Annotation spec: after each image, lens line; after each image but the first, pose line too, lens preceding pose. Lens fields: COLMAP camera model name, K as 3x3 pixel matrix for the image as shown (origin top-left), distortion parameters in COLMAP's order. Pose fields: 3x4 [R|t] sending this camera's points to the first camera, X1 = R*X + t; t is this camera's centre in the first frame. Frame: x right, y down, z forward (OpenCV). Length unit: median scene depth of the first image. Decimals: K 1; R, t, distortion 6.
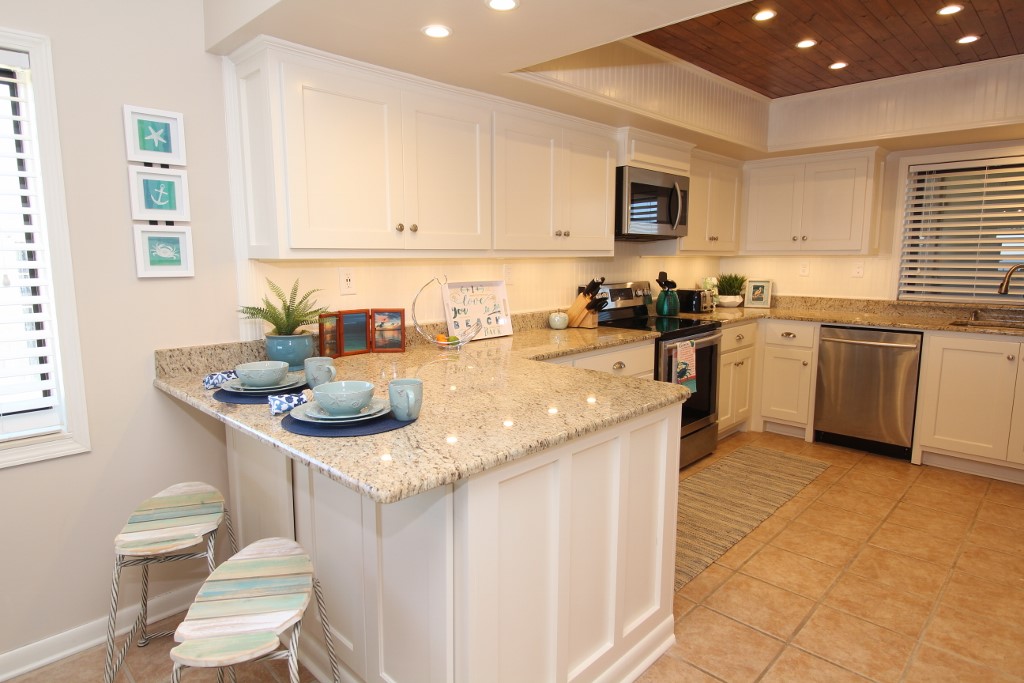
lens RADIAL K [[595.7, 0, 511.9], [0, 595.7, 343.0], [0, 0, 1]] dist [0.011886, -0.014205]
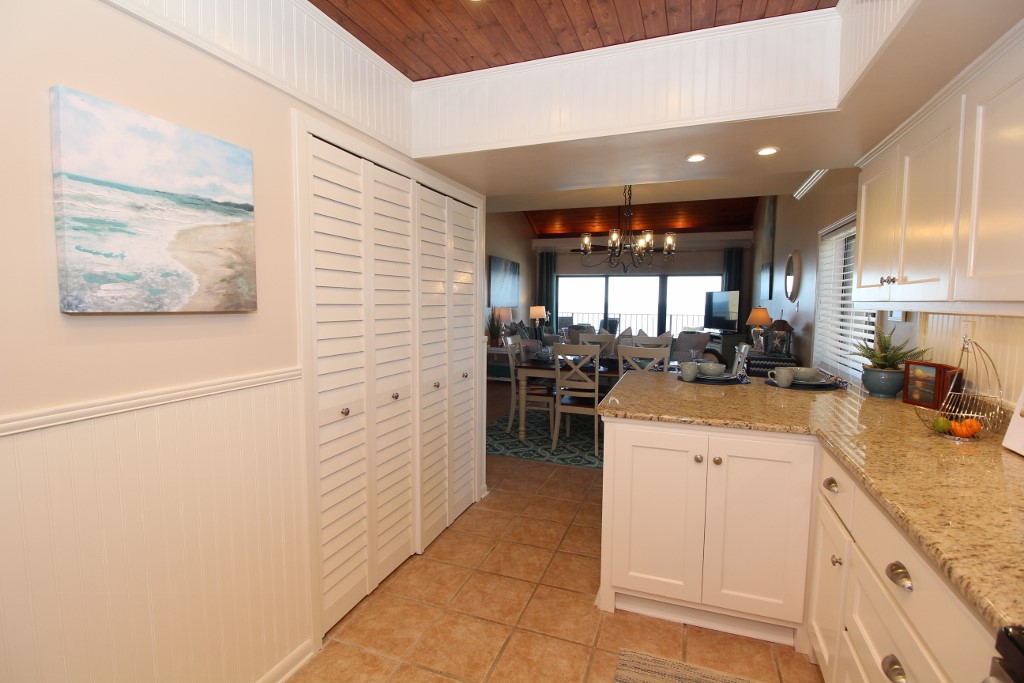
lens RADIAL K [[473.9, 0, 514.9], [0, 473.9, 340.2], [0, 0, 1]] dist [-0.004450, -0.007624]
pose [[-0.914030, 0.027529, -0.404711, 0.475811], [-0.065862, 0.974385, 0.215026, -0.150103], [0.400263, 0.223195, -0.888804, 0.983772]]
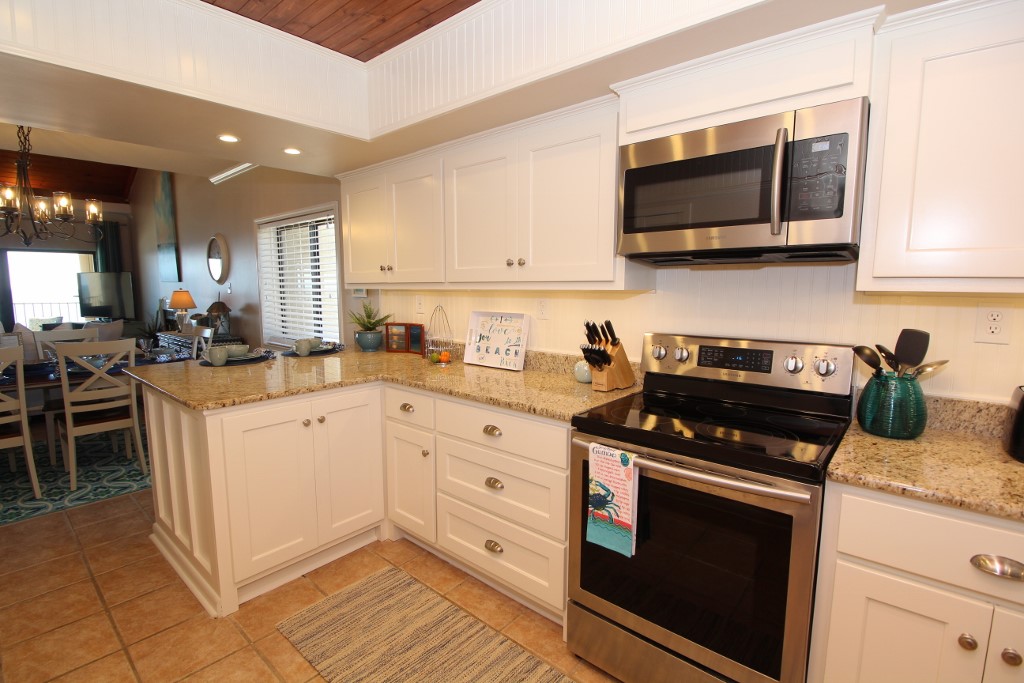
lens RADIAL K [[473.9, 0, 505.2], [0, 473.9, 343.2], [0, 0, 1]] dist [-0.004450, -0.007624]
pose [[0.052034, 0.119929, -0.991418, 0.663755], [-0.145682, 0.983054, 0.111271, -0.123270], [0.987962, 0.138642, 0.068624, 0.822273]]
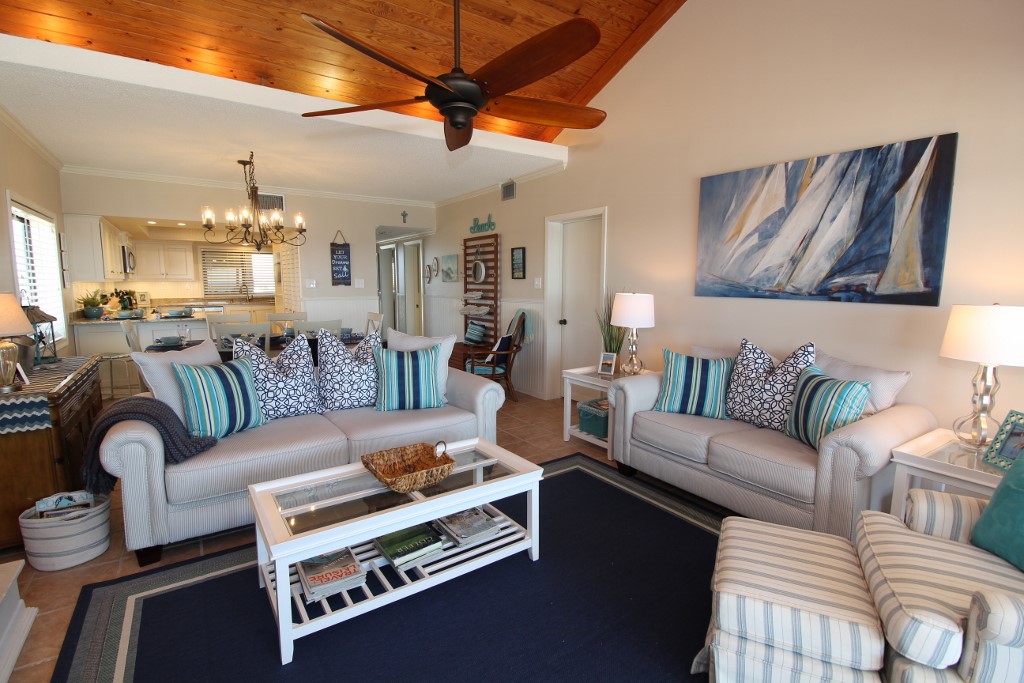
lens RADIAL K [[473.9, 0, 510.7], [0, 473.9, 341.2], [0, 0, 1]] dist [-0.004450, -0.007624]
pose [[0.200091, -0.120721, 0.972312, -1.411817], [0.138574, 0.985891, 0.093890, 0.136352], [-0.969928, 0.115951, 0.213997, -0.934832]]
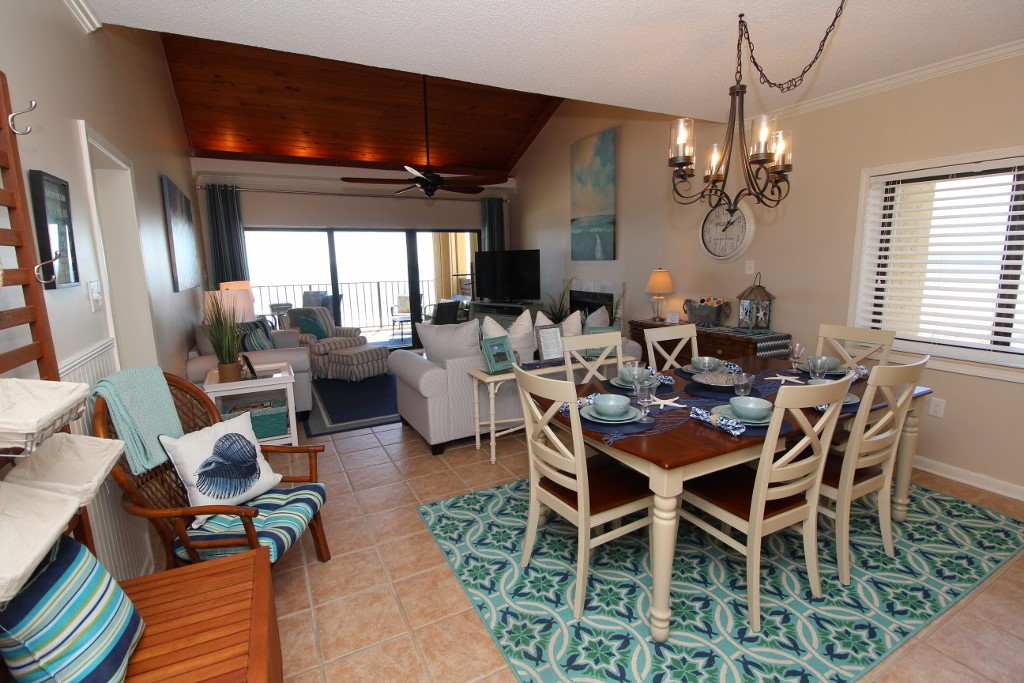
lens RADIAL K [[473.9, 0, 511.9], [0, 473.9, 337.0], [0, 0, 1]] dist [-0.004450, -0.007624]
pose [[-0.310906, 0.164242, -0.936142, 0.401753], [-0.114126, 0.971378, 0.208327, -0.011999], [0.943564, 0.171609, -0.283263, -0.131578]]
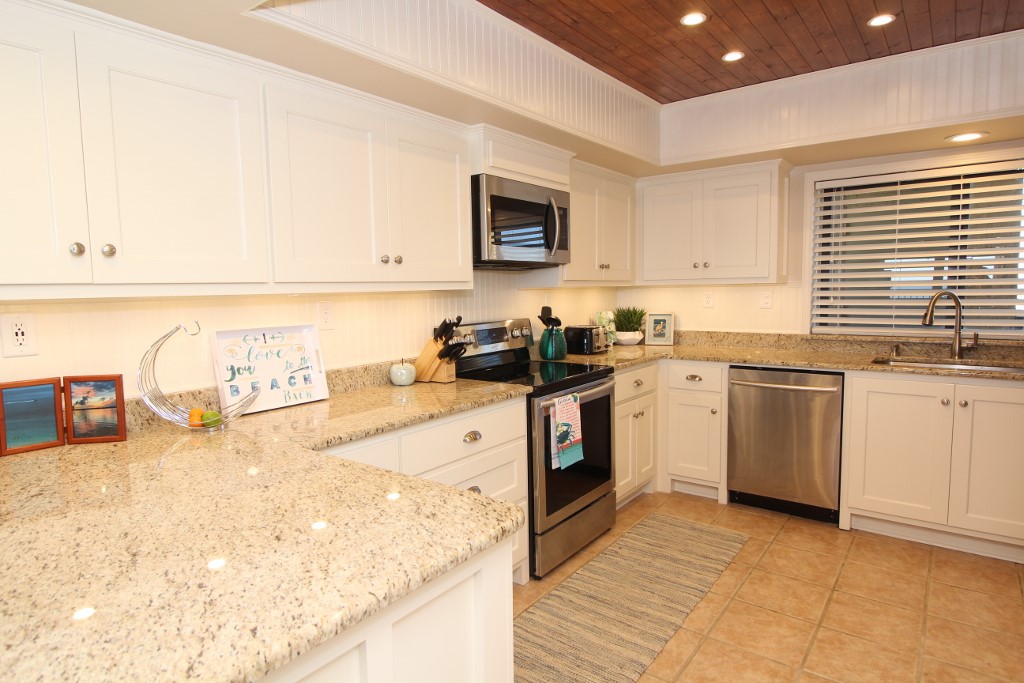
lens RADIAL K [[595.7, 0, 510.1], [0, 595.7, 346.0], [0, 0, 1]] dist [0.011886, -0.014205]
pose [[0.992006, -0.027043, 0.123259, 0.118127], [0.033036, 0.998356, -0.046840, -0.032241], [-0.121789, 0.050537, 0.991269, 0.221037]]
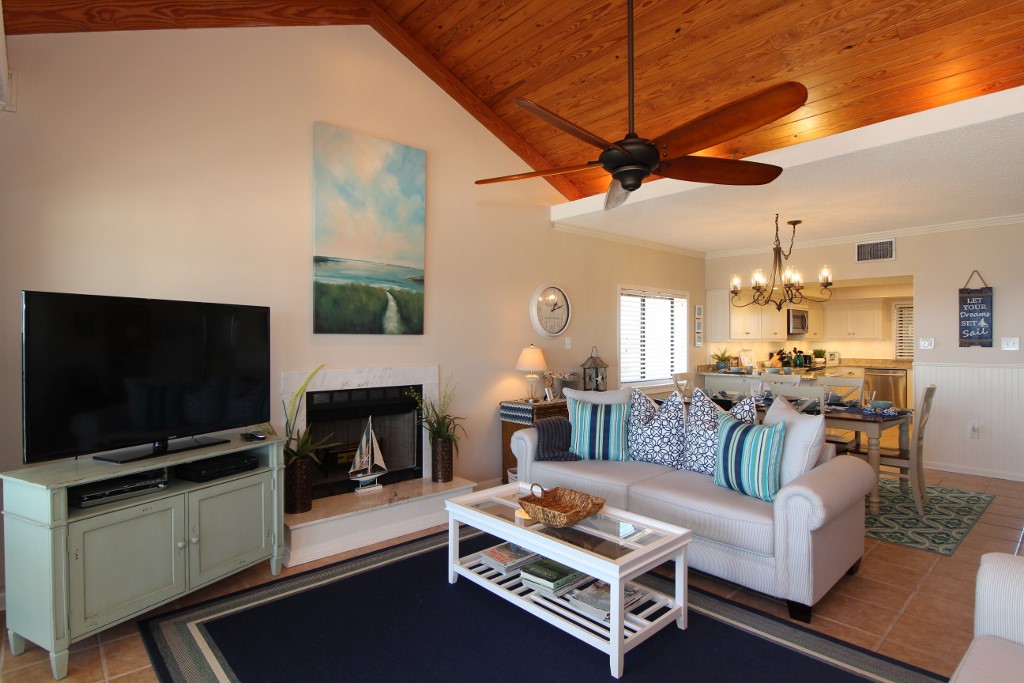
lens RADIAL K [[523.3, 0, 511.3], [0, 523.3, 342.9], [0, 0, 1]] dist [-0.004477, -0.003589]
pose [[0.997672, 0.000202, -0.068188, -0.905665], [-0.009687, 0.990273, -0.138803, 0.203432], [0.067496, 0.139141, 0.987970, -1.421604]]
